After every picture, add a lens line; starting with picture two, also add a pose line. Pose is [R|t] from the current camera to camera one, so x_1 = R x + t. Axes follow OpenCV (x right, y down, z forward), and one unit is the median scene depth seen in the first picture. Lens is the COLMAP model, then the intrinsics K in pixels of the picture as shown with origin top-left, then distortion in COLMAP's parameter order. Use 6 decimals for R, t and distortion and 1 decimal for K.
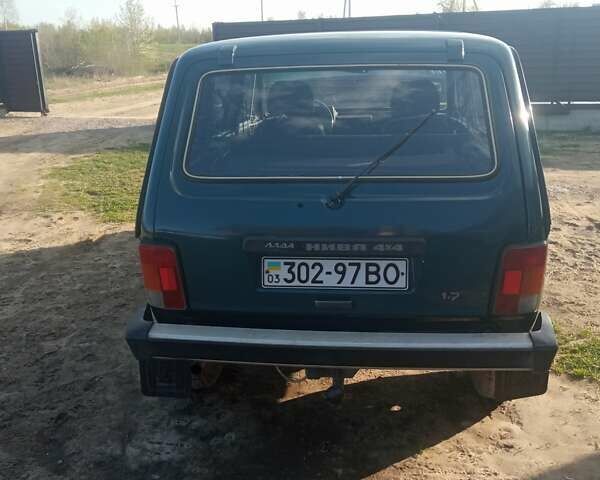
lens RADIAL K [[638.5, 0, 300.0], [0, 638.5, 240.0], [0, 0, 1]] dist [0.054461, -0.025625]
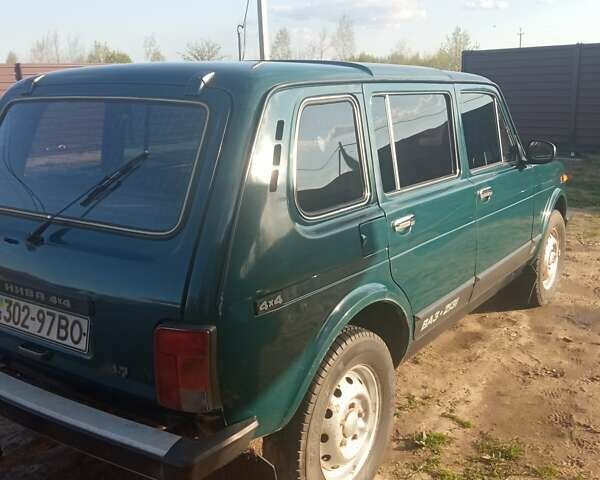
lens RADIAL K [[638.5, 0, 300.0], [0, 638.5, 240.0], [0, 0, 1]] dist [0.054461, -0.025625]
pose [[0.880632, 0.120820, -0.458138, 0.793569], [-0.139569, 0.990187, -0.007148, -0.107109], [0.452778, 0.070237, 0.888852, 0.346466]]
